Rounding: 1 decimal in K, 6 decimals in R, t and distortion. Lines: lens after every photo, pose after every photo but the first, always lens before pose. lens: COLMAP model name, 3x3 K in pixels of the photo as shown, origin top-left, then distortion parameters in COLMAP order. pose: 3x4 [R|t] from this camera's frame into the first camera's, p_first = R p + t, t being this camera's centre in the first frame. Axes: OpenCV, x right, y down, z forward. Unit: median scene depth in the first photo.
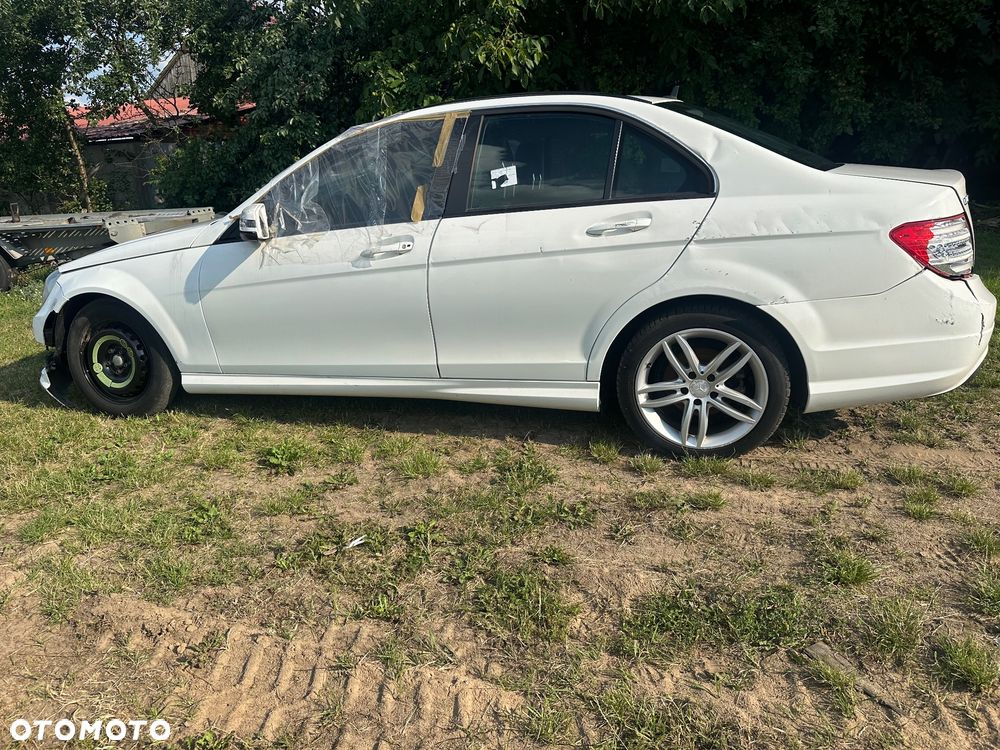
lens RADIAL K [[719.2, 0, 486.9], [0, 719.2, 374.4], [0, 0, 1]] dist [0.032217, -0.033532]
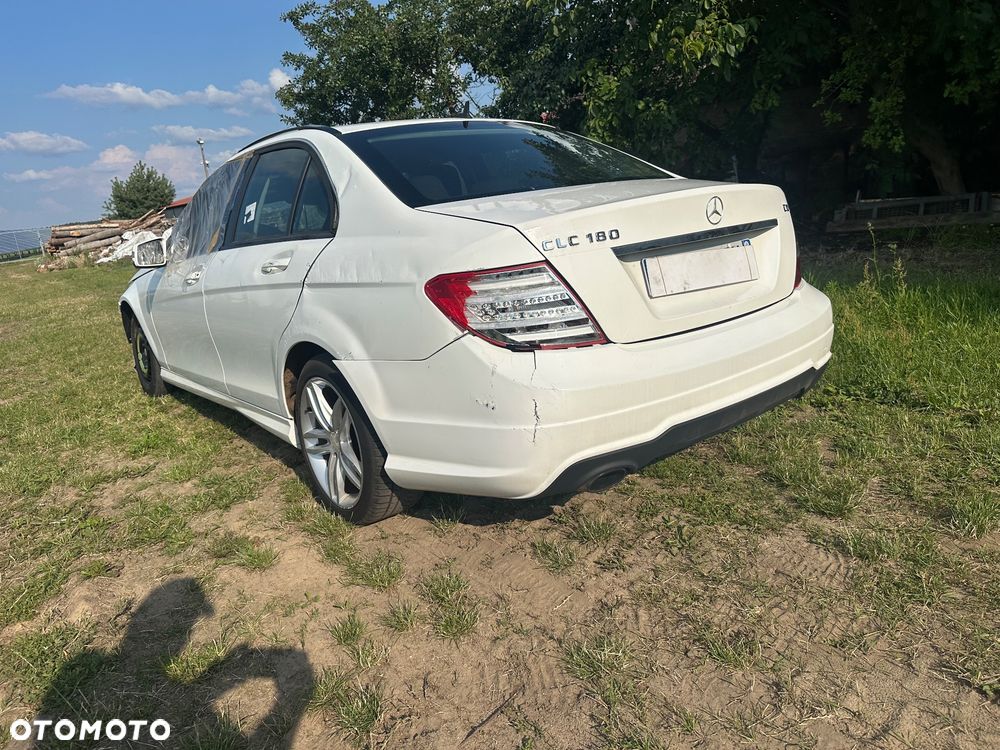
lens RADIAL K [[729.2, 0, 491.7], [0, 729.2, 364.5], [0, 0, 1]] dist [0.026987, -0.036710]
pose [[0.832469, 0.099726, -0.545024, 0.926872], [-0.101261, 0.994485, 0.027302, -0.120022], [0.544741, 0.032462, 0.837976, 0.308943]]
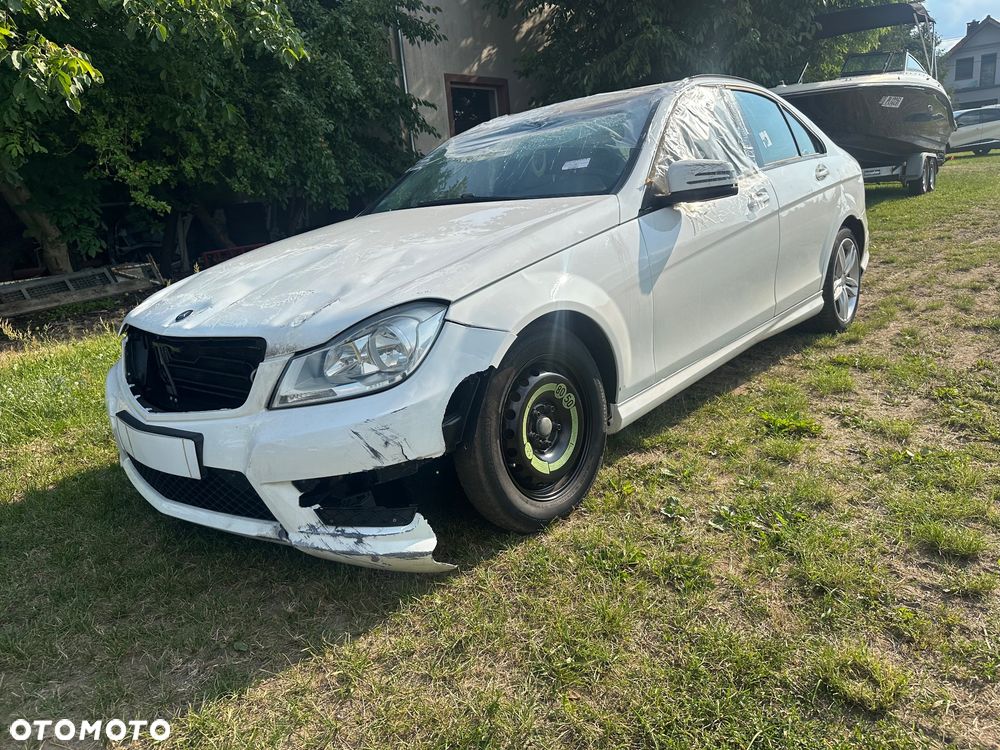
lens RADIAL K [[723.5, 0, 500.0], [0, 723.5, 375.0], [0, 0, 1]] dist [0.023951, -0.033501]
pose [[0.396158, -0.219372, 0.891591, -1.329889], [0.336644, 0.938121, 0.081241, -0.153167], [-0.854242, 0.267964, 0.445494, 0.952270]]
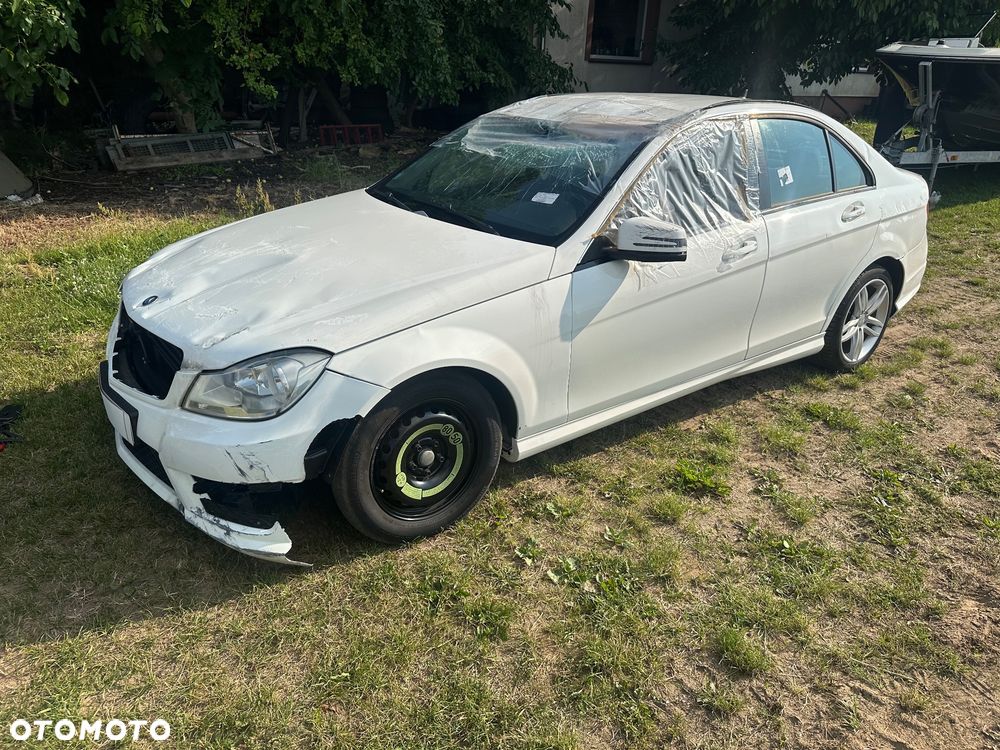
lens RADIAL K [[723.5, 0, 500.0], [0, 723.5, 375.0], [0, 0, 1]] dist [0.023951, -0.033501]
pose [[0.583135, -0.261131, 0.769262, -1.230246], [0.170240, 0.965184, 0.198588, -0.276956], [-0.794337, 0.015156, 0.607288, 0.668173]]
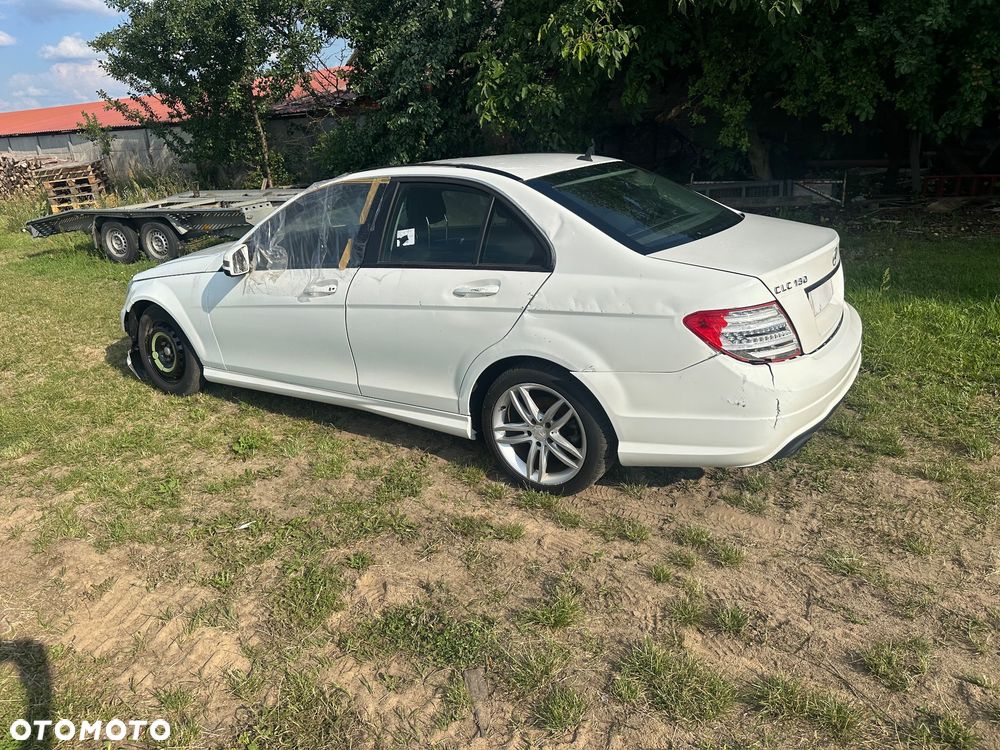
lens RADIAL K [[716.2, 0, 485.6], [0, 716.2, 366.2], [0, 0, 1]] dist [0.055711, -0.152490]
pose [[0.960334, 0.085275, -0.265495, 0.487936], [-0.067475, 0.994862, 0.075473, -0.161672], [0.270567, -0.054565, 0.961154, -0.118046]]
